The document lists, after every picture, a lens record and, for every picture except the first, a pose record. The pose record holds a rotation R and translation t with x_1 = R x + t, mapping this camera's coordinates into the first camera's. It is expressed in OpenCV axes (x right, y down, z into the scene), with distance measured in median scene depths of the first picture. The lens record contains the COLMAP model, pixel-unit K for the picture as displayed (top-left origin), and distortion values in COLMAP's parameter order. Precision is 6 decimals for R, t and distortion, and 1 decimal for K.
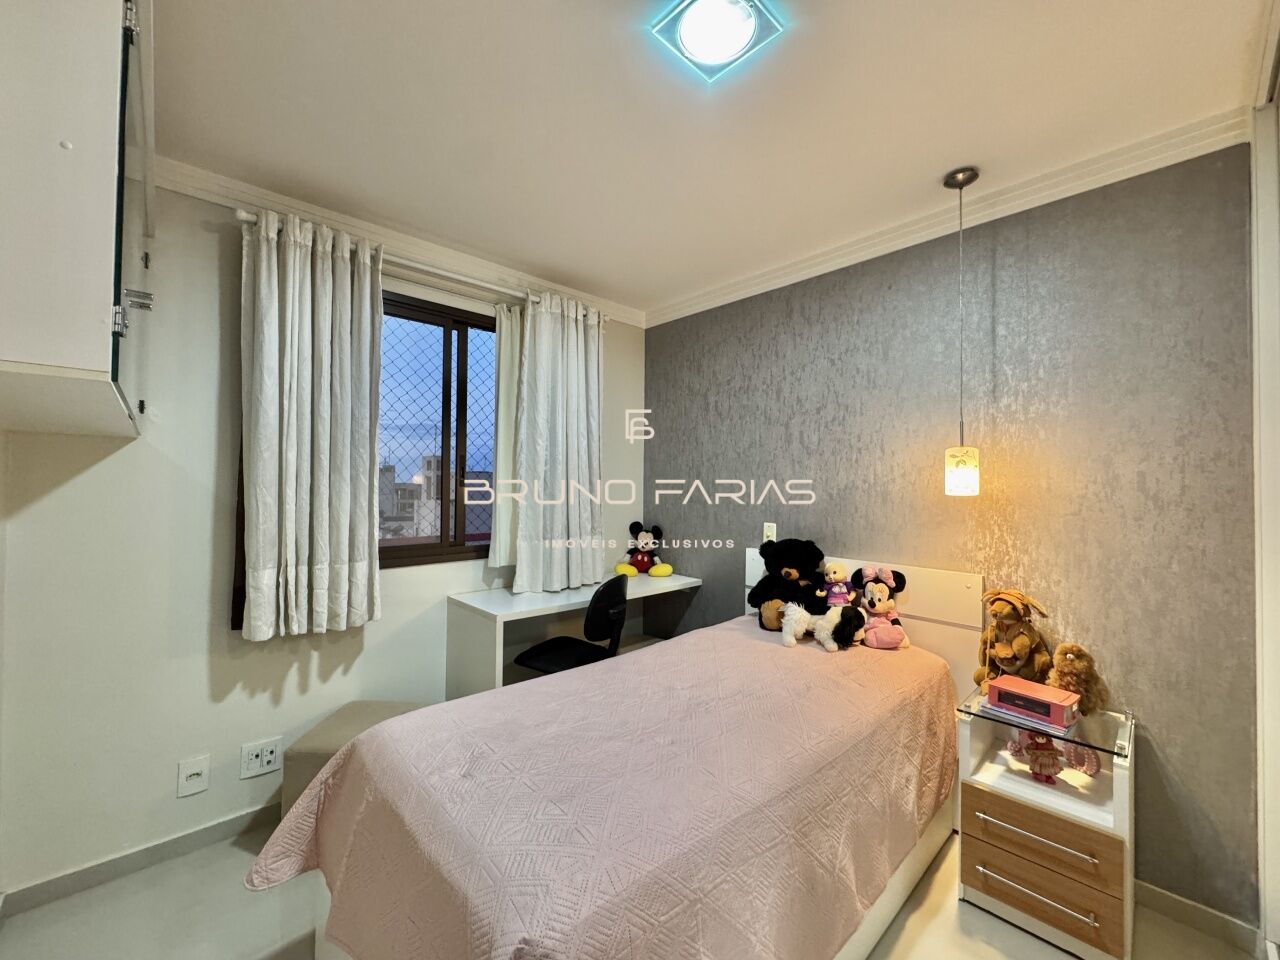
lens RADIAL K [[510.8, 0, 641.0], [0, 510.8, 477.5], [0, 0, 1]] dist [-0.002788, 0.000496]
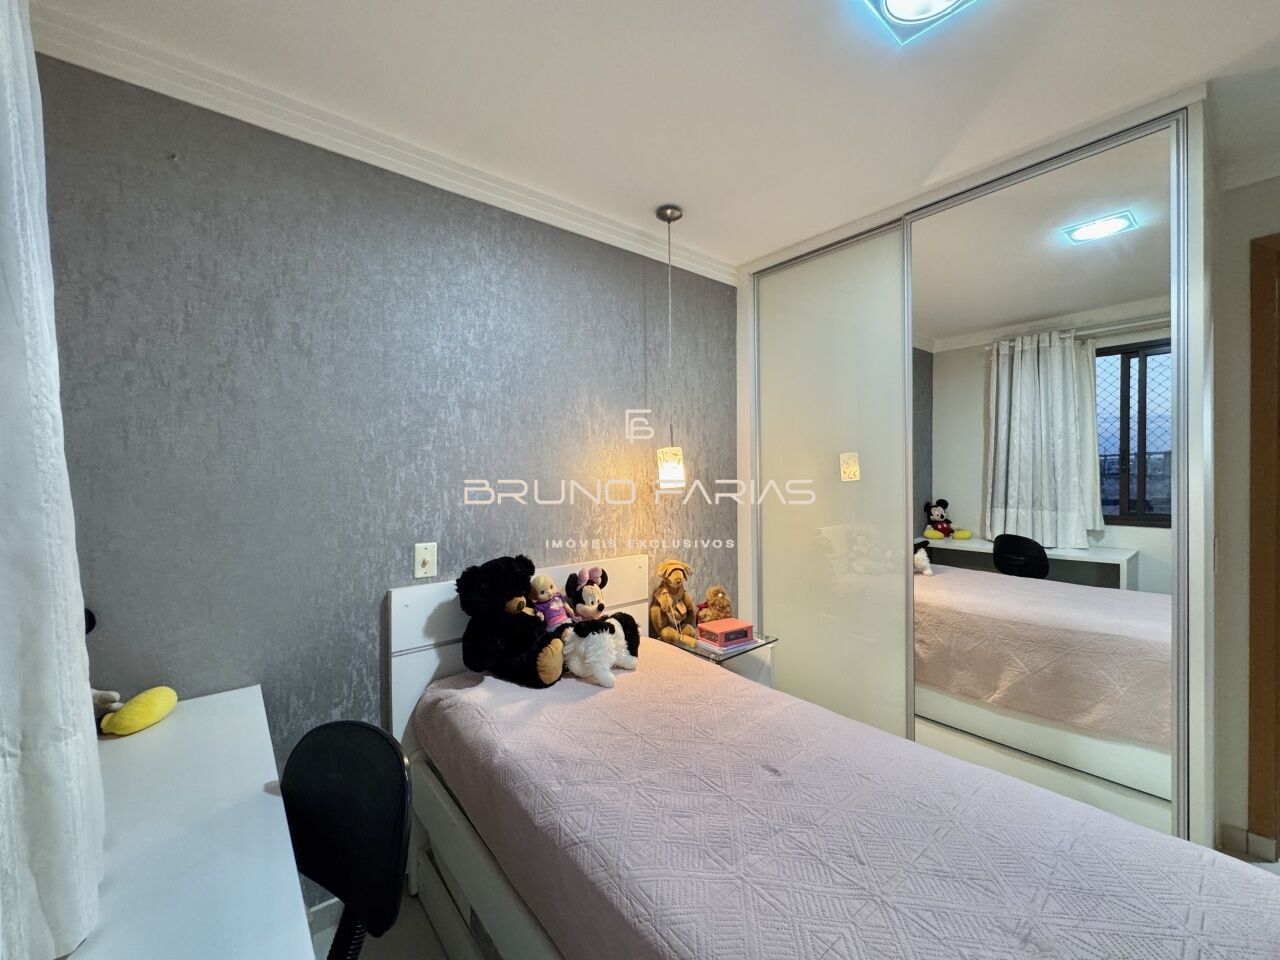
lens RADIAL K [[510.8, 0, 641.0], [0, 510.8, 477.5], [0, 0, 1]] dist [-0.002788, 0.000496]
pose [[0.067152, -0.017074, 0.997597, -0.459740], [-0.001131, 0.999852, 0.017189, -0.007254], [-0.997742, -0.002283, 0.067123, 0.833297]]
